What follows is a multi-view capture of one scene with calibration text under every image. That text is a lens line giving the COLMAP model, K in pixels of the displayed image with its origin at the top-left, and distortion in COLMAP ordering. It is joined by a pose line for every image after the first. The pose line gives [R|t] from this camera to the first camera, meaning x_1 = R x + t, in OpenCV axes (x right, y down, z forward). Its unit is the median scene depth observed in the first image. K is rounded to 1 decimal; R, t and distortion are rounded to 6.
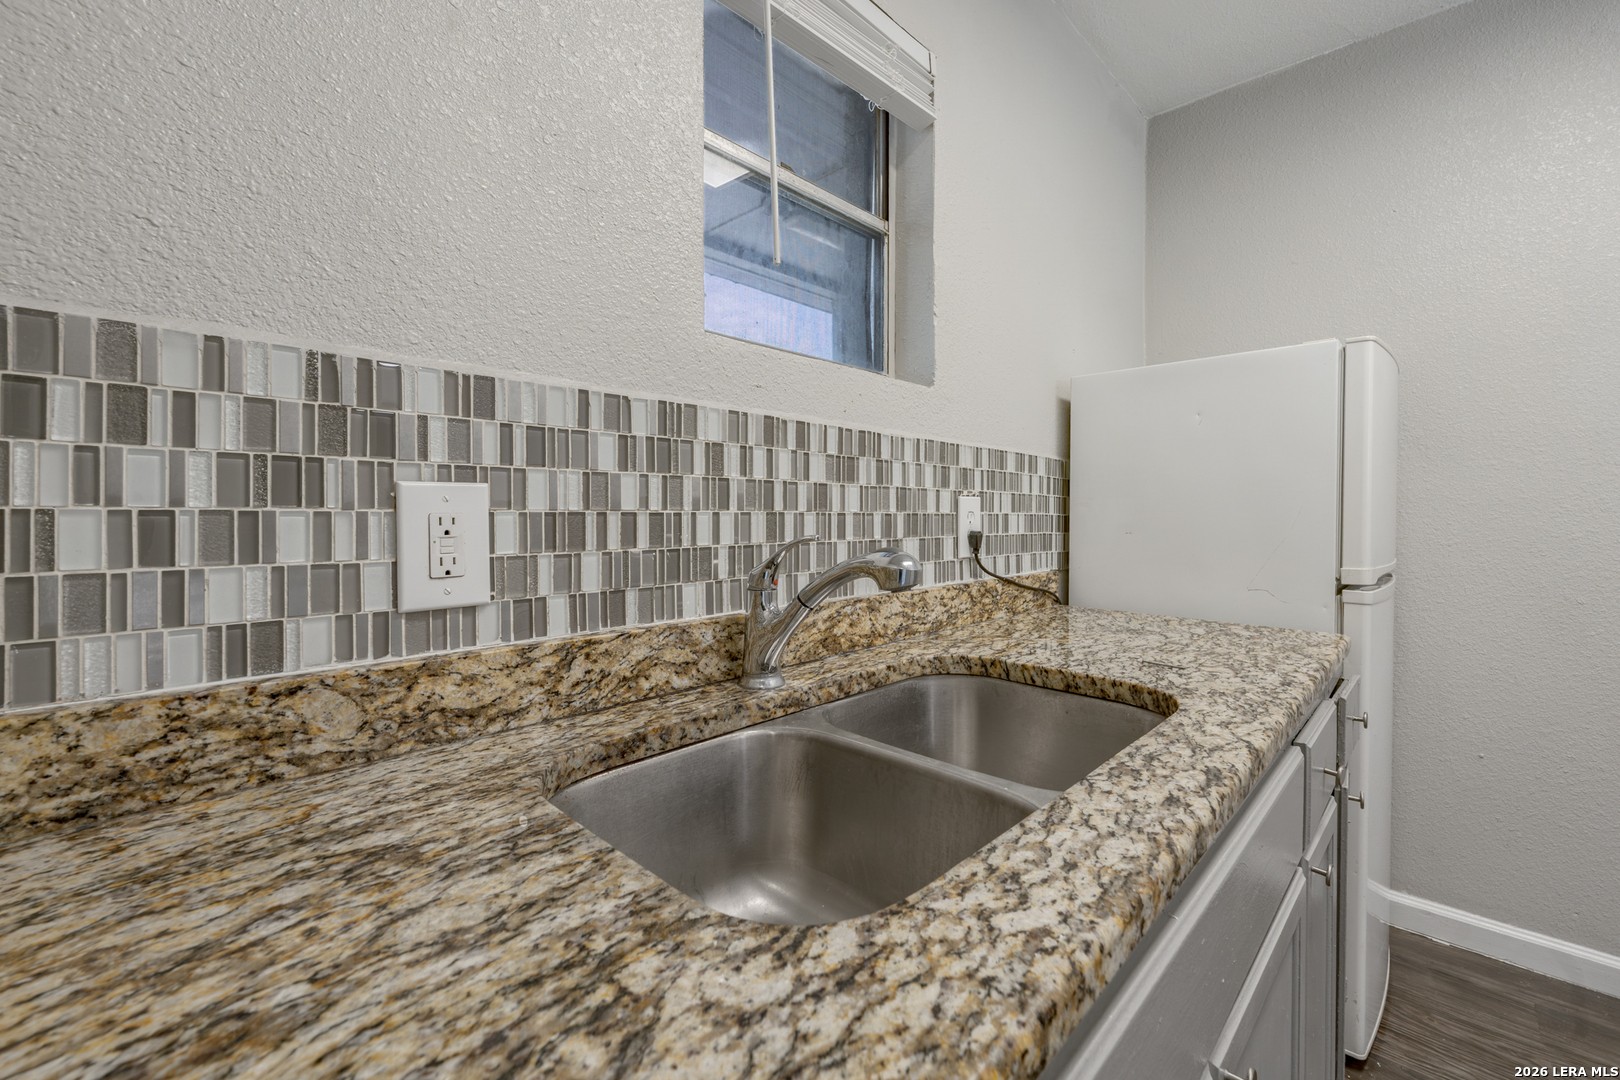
lens RADIAL K [[667.6, 0, 813.6], [0, 667.6, 517.9], [0, 0, 1]] dist [0.005803, -0.001065]
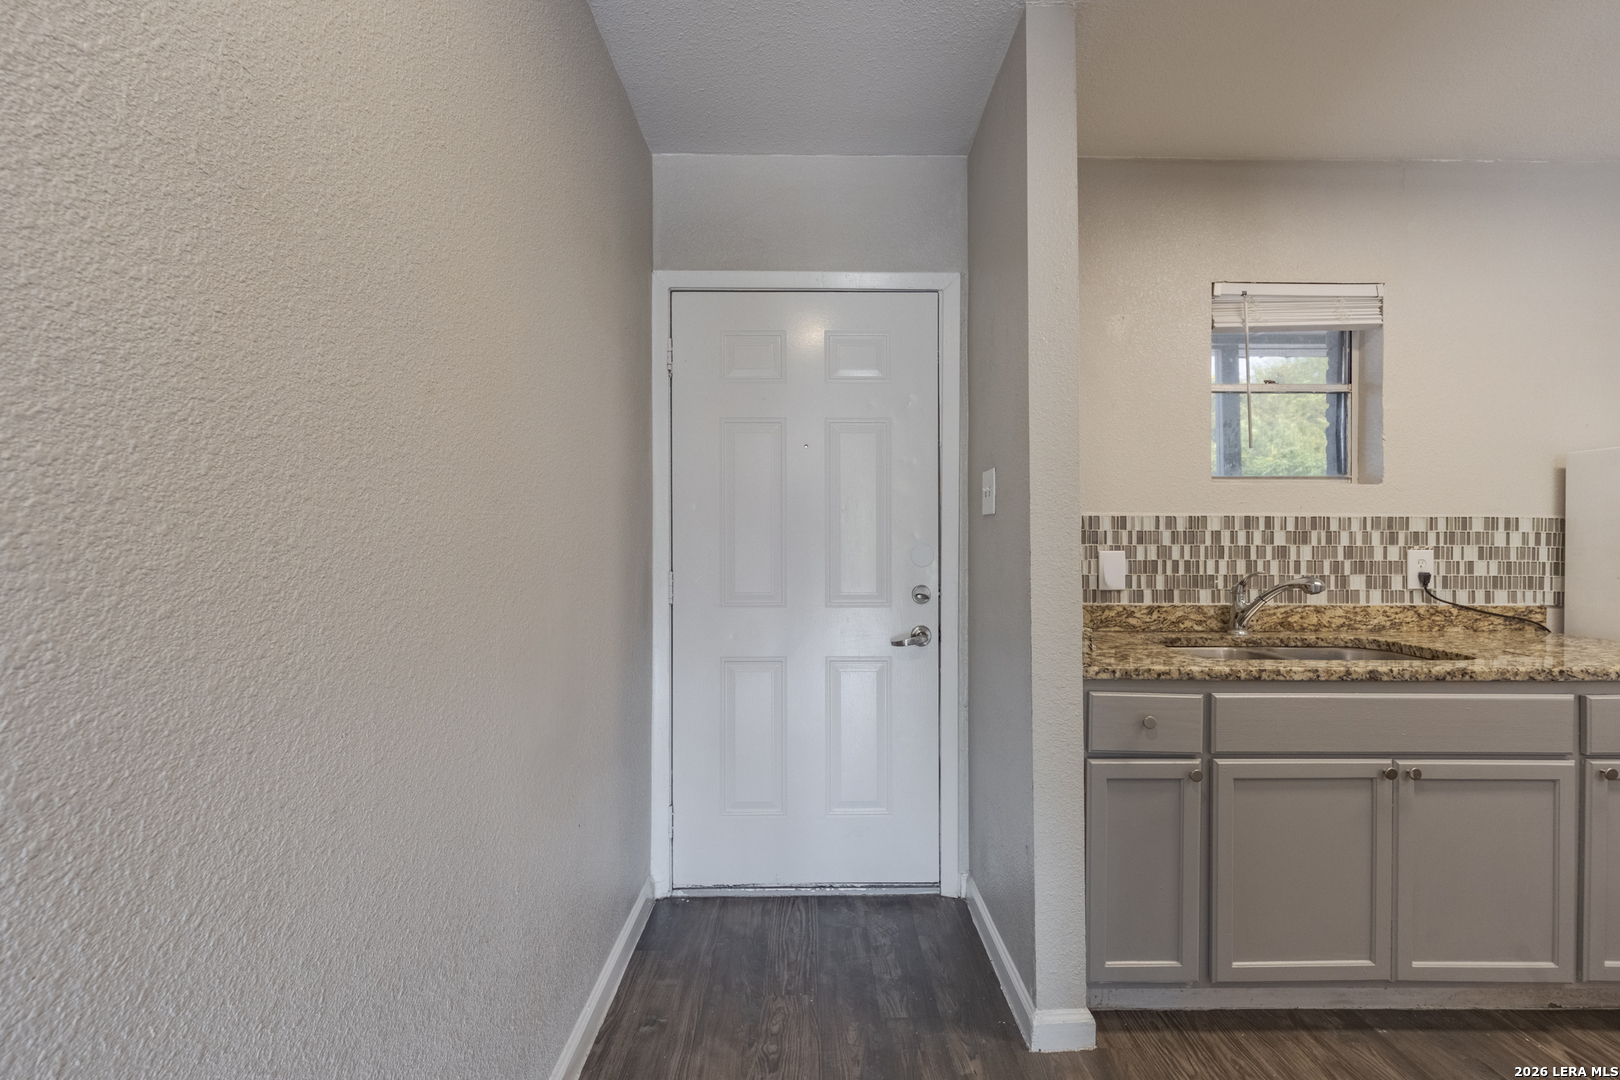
lens RADIAL K [[667.6, 0, 813.7], [0, 667.6, 541.2], [0, 0, 1]] dist [0.005803, -0.001065]
pose [[0.704404, 0.001501, -0.709798, 0.531643], [-0.005336, 0.999981, -0.003181, -0.060857], [0.709780, 0.006028, 0.704398, -1.684169]]
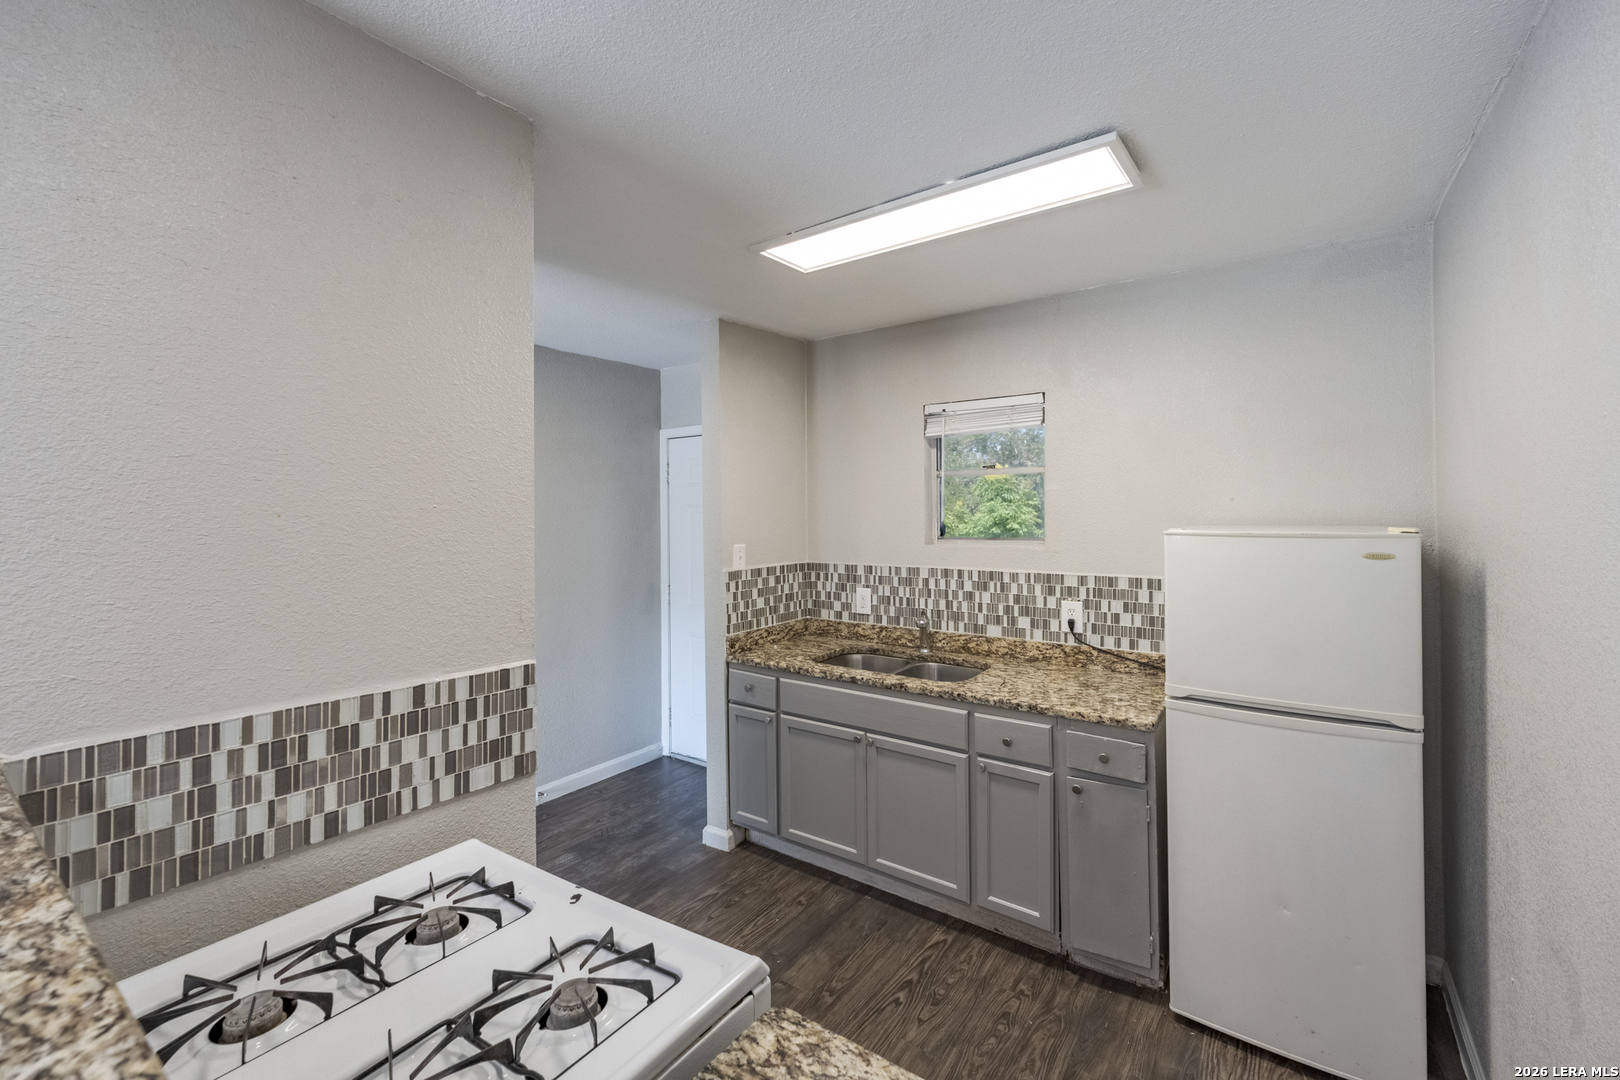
lens RADIAL K [[667.6, 0, 838.6], [0, 667.6, 510.0], [0, 0, 1]] dist [0.005803, -0.001065]
pose [[0.165179, -0.004010, -0.986256, 3.152532], [0.002935, 0.999989, -0.003575, -0.451893], [0.986259, -0.002304, 0.165189, 0.008692]]
